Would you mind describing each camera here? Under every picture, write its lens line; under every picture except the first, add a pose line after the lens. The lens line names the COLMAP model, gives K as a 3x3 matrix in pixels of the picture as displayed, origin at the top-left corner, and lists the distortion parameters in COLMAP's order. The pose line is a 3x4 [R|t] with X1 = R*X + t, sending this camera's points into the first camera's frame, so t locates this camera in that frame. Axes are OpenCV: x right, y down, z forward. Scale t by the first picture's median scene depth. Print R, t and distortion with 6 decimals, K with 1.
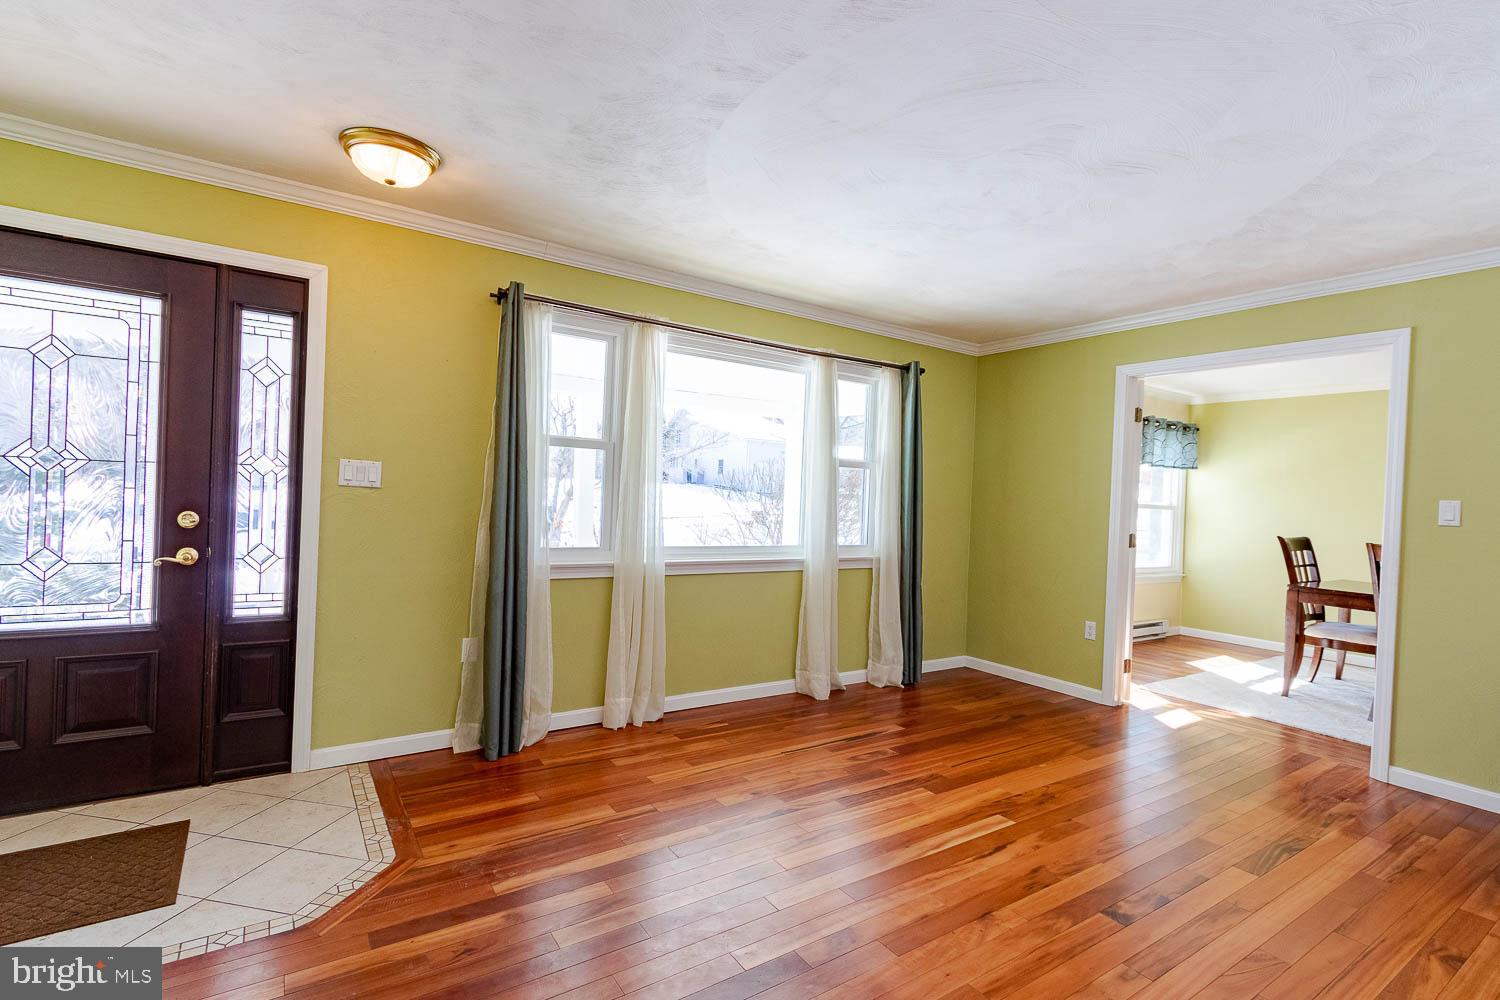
lens RADIAL K [[706.3, 0, 752.3], [0, 706.3, 504.1], [0, 0, 1]] dist [0.001664, -0.003223]
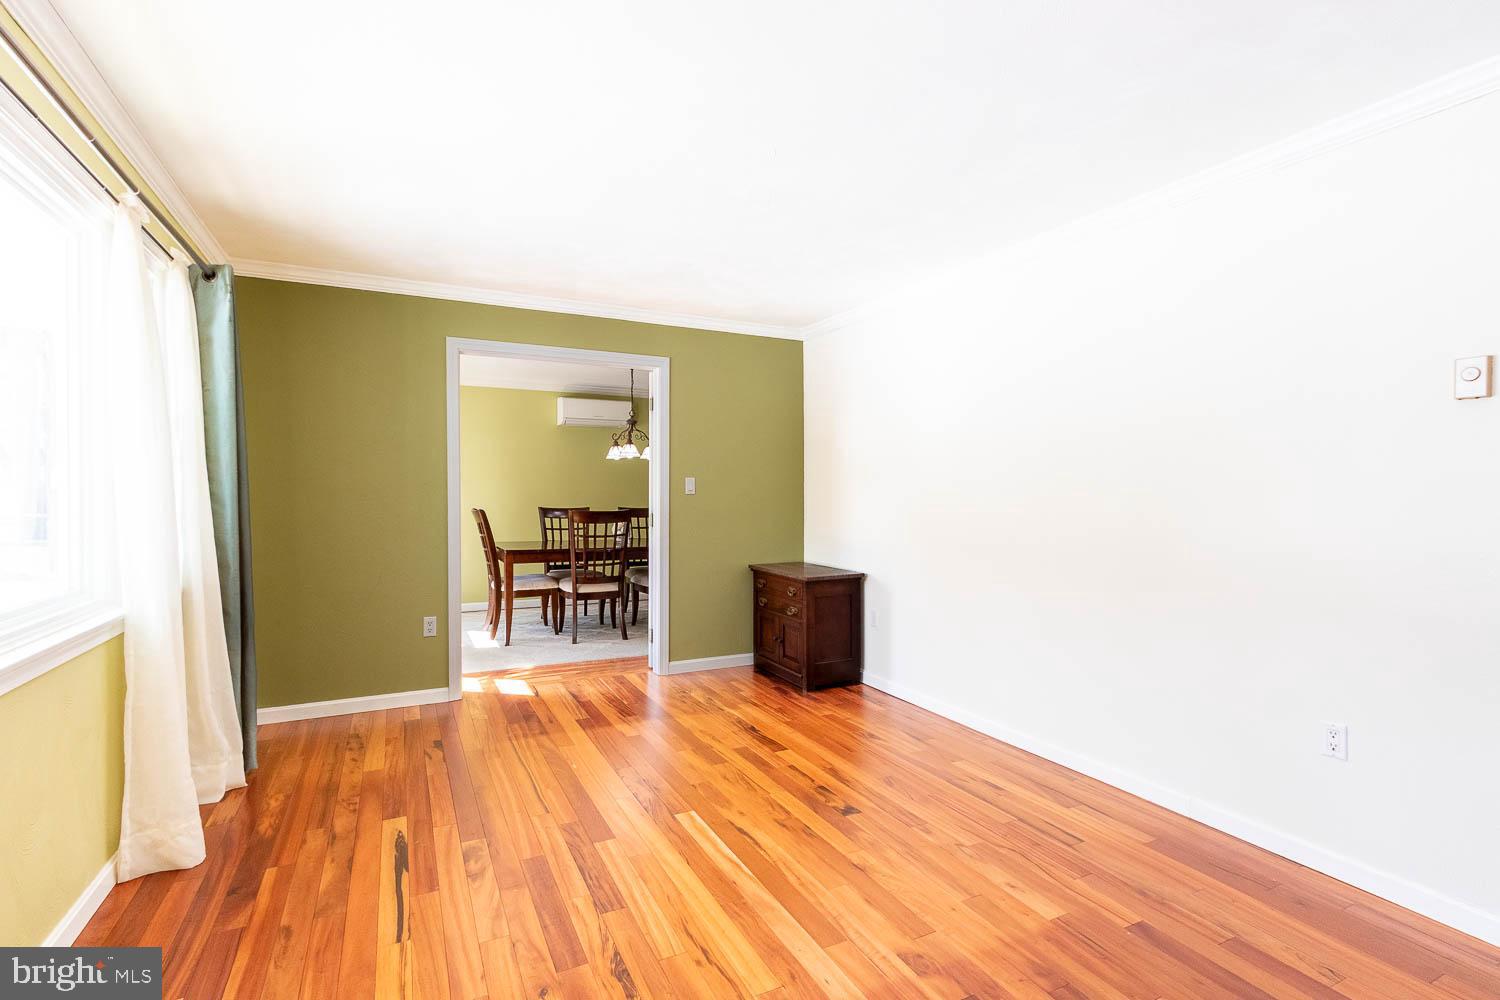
lens RADIAL K [[706.3, 0, 735.1], [0, 706.3, 492.3], [0, 0, 1]] dist [0.001664, -0.003223]
pose [[0.125441, -0.039970, 0.991296, -0.693254], [0.016300, 0.999136, 0.038223, -0.036912], [-0.991967, 0.011363, 0.125984, 0.969671]]
